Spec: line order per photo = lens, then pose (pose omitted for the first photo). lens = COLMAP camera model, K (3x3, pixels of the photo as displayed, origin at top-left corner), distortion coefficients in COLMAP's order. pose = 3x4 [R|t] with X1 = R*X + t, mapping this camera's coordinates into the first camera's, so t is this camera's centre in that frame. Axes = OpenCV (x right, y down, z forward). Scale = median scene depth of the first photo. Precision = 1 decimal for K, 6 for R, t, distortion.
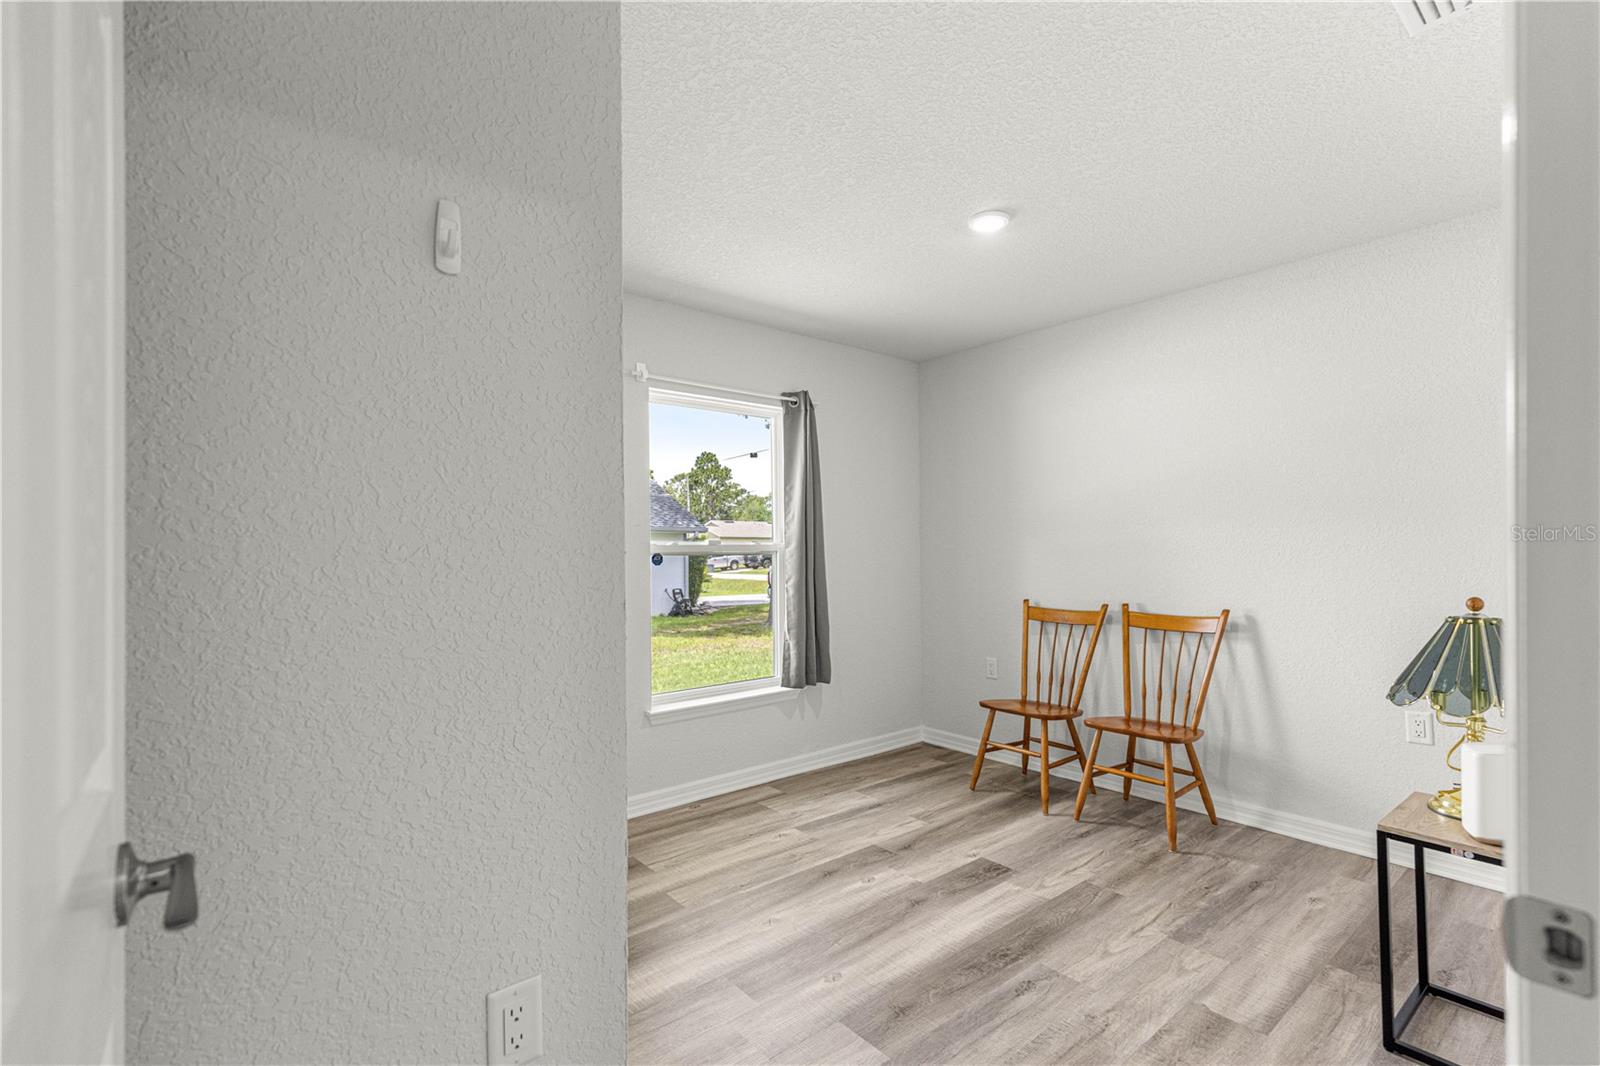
lens RADIAL K [[723.9, 0, 802.4], [0, 723.9, 581.4], [0, 0, 1]] dist [0.000316, 0.000042]
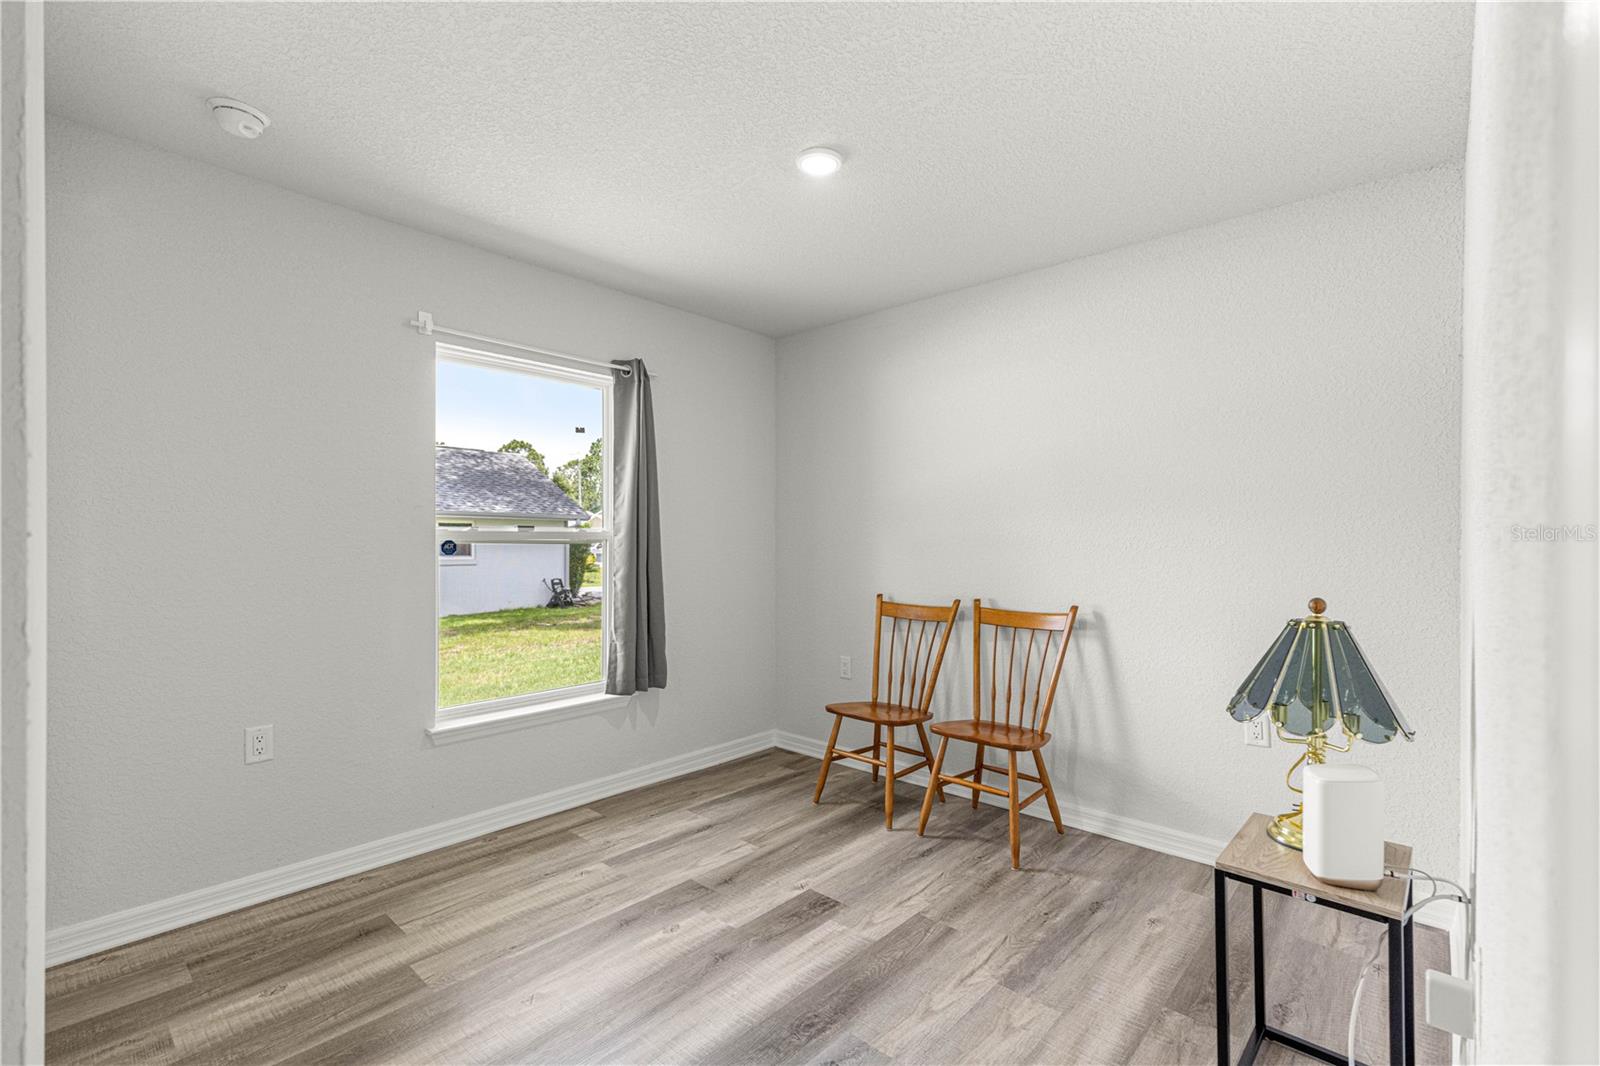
lens RADIAL K [[723.9, 0, 802.4], [0, 723.9, 581.4], [0, 0, 1]] dist [0.000316, 0.000042]
pose [[0.989084, 0.001534, 0.147342, 0.097354], [-0.003543, 0.999904, 0.013378, -0.004512], [-0.147307, -0.013754, 0.988995, 0.121217]]
